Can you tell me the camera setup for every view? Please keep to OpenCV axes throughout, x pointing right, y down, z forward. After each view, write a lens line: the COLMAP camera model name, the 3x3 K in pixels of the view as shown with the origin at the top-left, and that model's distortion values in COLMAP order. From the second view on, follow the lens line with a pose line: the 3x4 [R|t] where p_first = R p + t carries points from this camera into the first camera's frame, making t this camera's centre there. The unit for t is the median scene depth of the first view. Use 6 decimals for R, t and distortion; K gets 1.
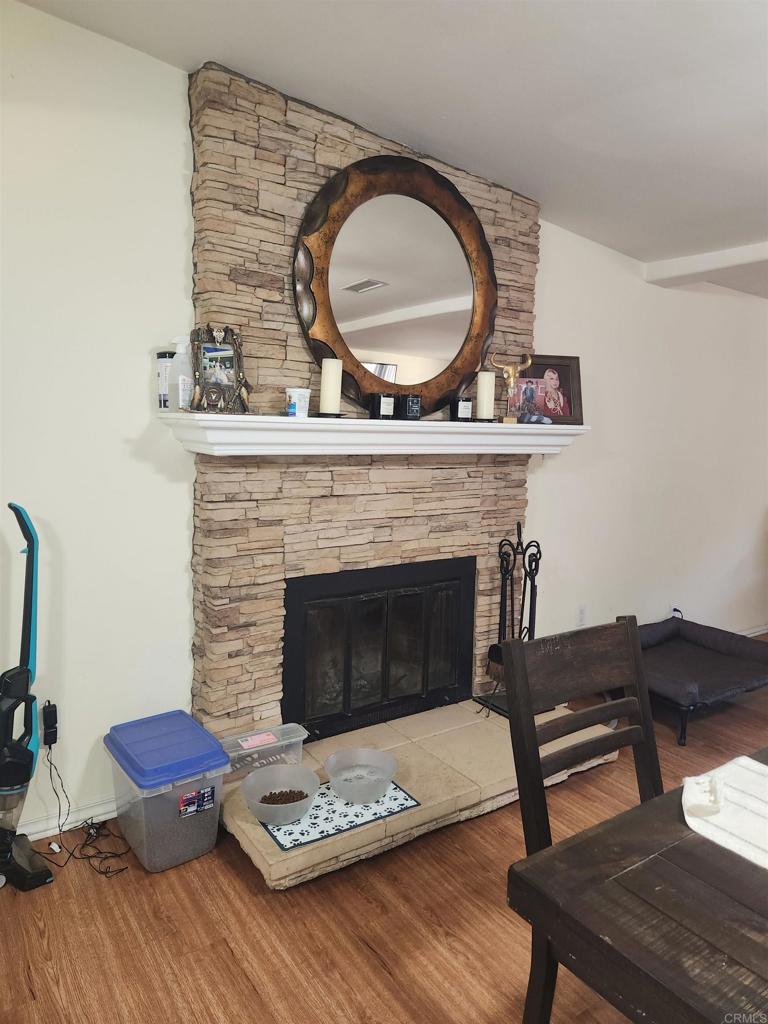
lens RADIAL K [[686.6, 0, 385.7], [0, 686.6, 501.0], [0, 0, 1]] dist [0.059260, -0.002508]
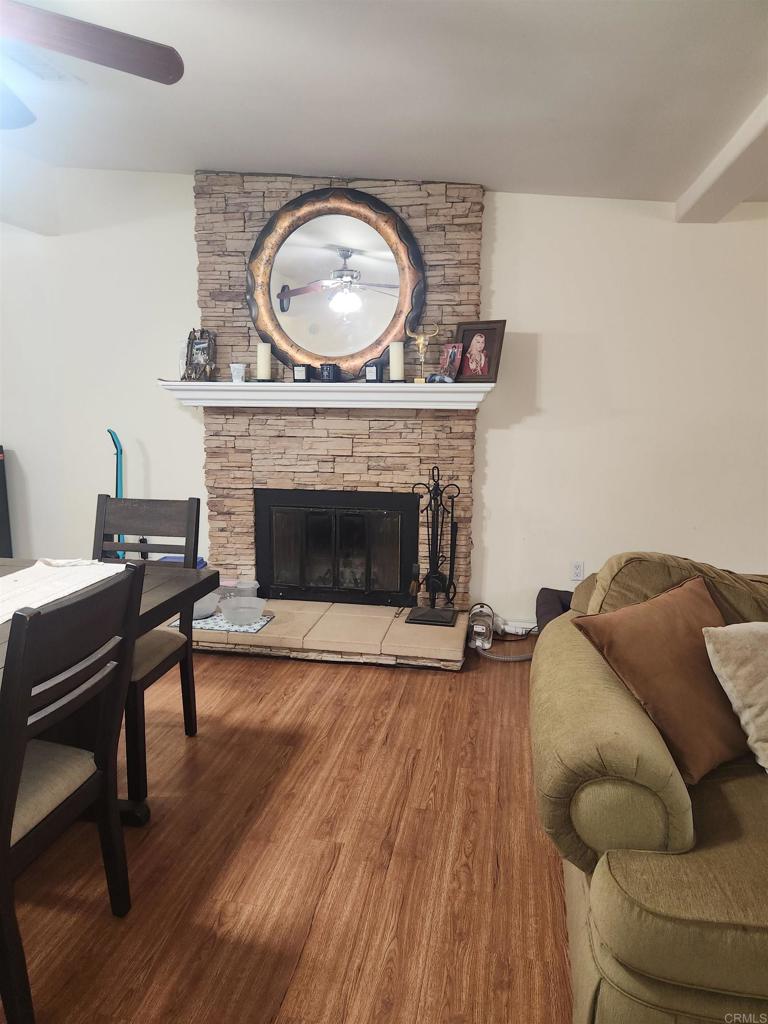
lens RADIAL K [[686.6, 0, 386.2], [0, 686.6, 517.8], [0, 0, 1]] dist [0.059260, -0.002508]
pose [[0.704781, 0.105403, -0.701551, 1.143411], [-0.066285, 0.994359, 0.082806, 0.030194], [0.706321, -0.011857, 0.707792, 0.106997]]
